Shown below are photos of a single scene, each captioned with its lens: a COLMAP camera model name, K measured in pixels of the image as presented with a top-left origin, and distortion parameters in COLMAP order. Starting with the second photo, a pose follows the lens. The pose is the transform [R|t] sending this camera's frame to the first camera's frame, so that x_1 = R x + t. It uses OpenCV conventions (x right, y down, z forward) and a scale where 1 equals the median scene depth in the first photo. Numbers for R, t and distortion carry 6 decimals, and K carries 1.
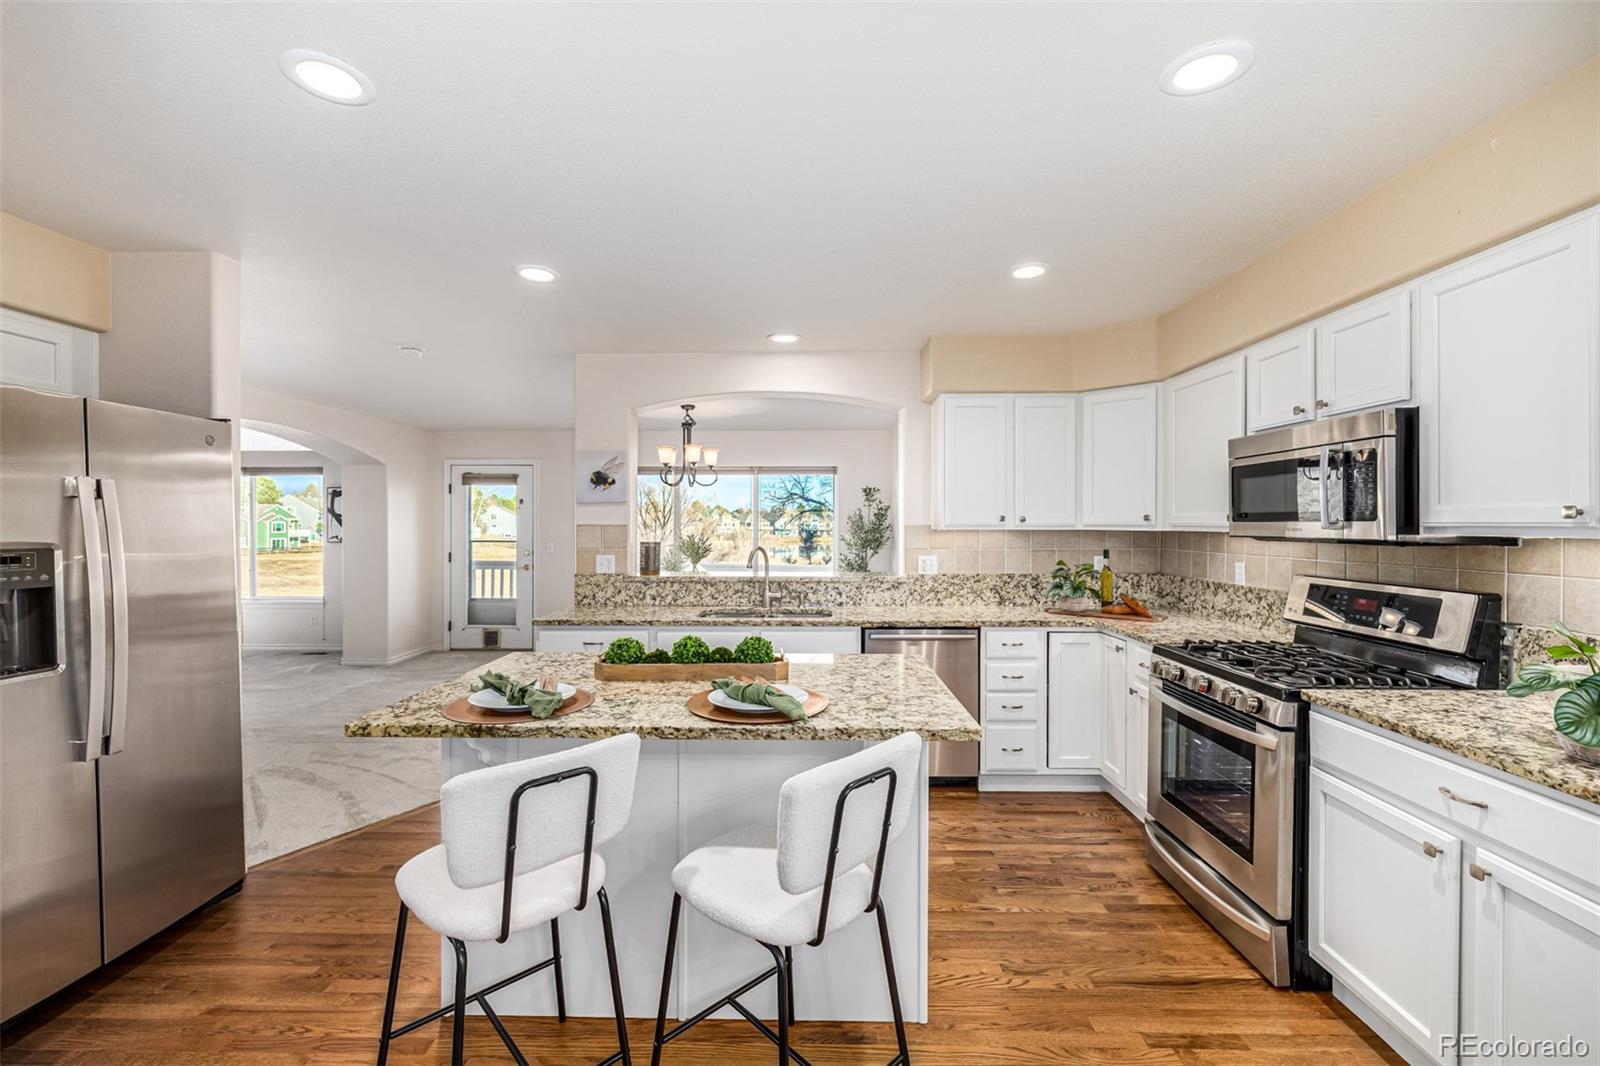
lens RADIAL K [[671.3, 0, 798.9], [0, 671.3, 528.1], [0, 0, 1]] dist [-0.000104, -0.000212]
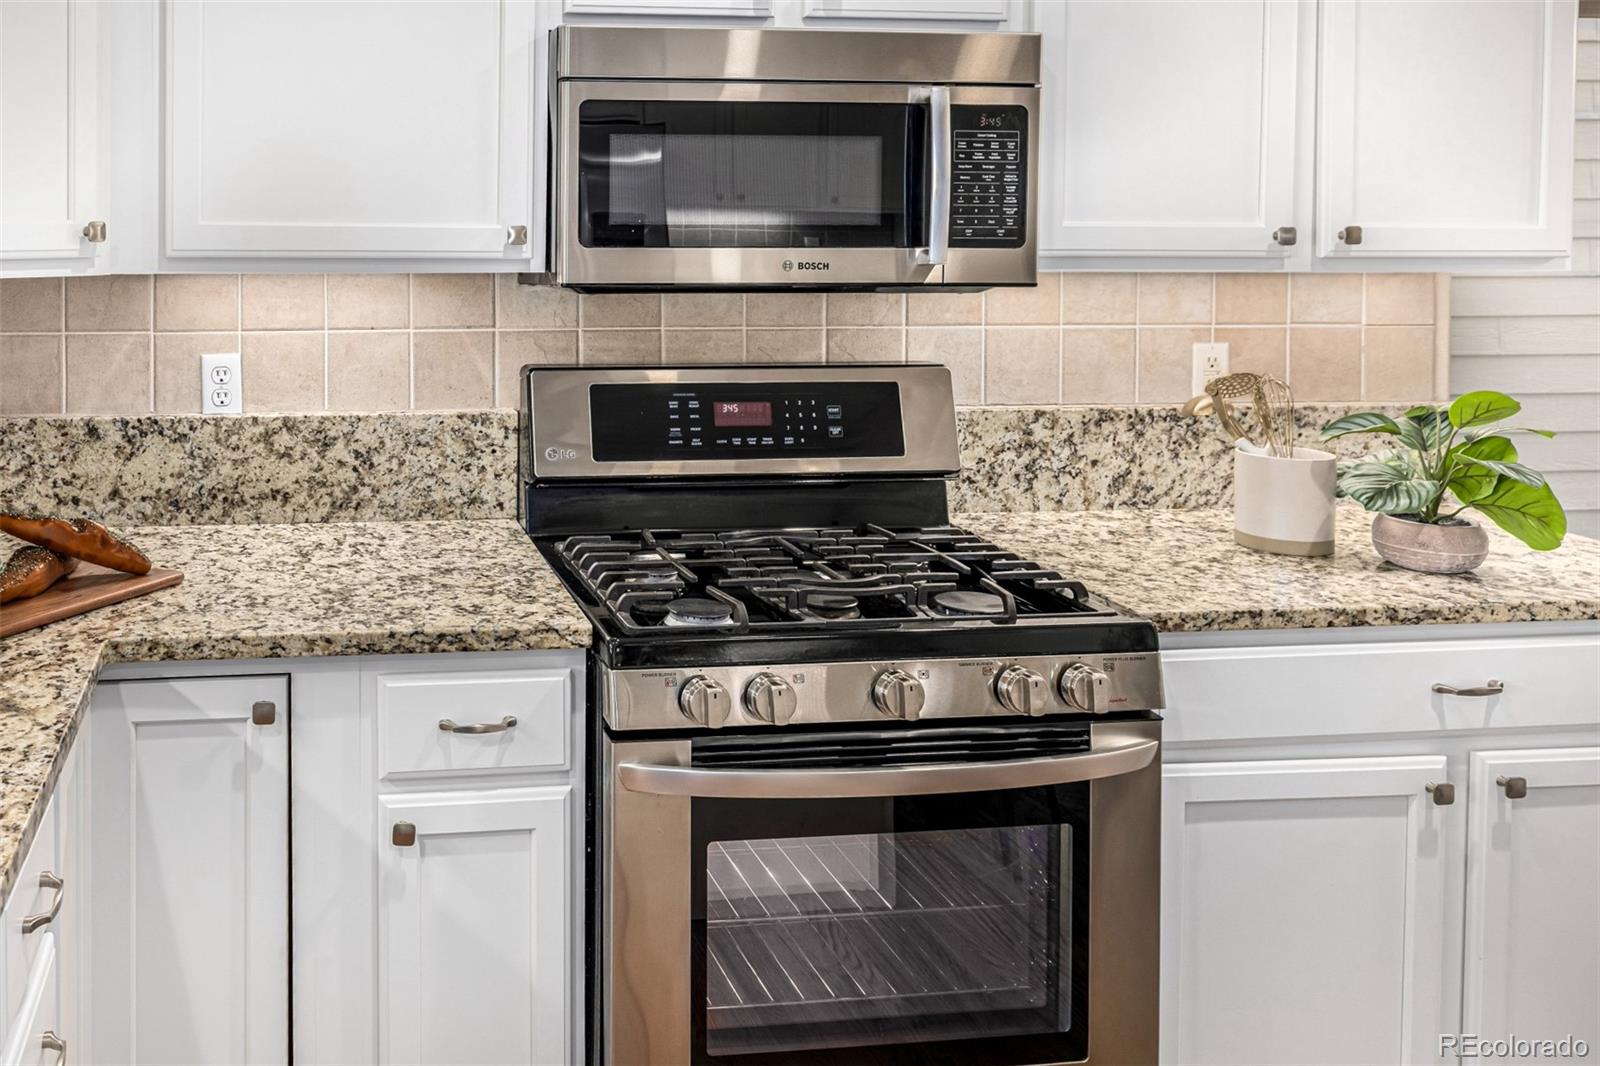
lens RADIAL K [[1357.0, 0, 426.2], [0, 1357.0, 239.6], [0, 0, 1]] dist [0.006362, -0.011013]
pose [[-0.113605, -0.021184, 0.993300, -0.062581], [0.003969, 0.999755, 0.021776, -0.020498], [-0.993518, 0.006416, -0.113493, 0.791902]]
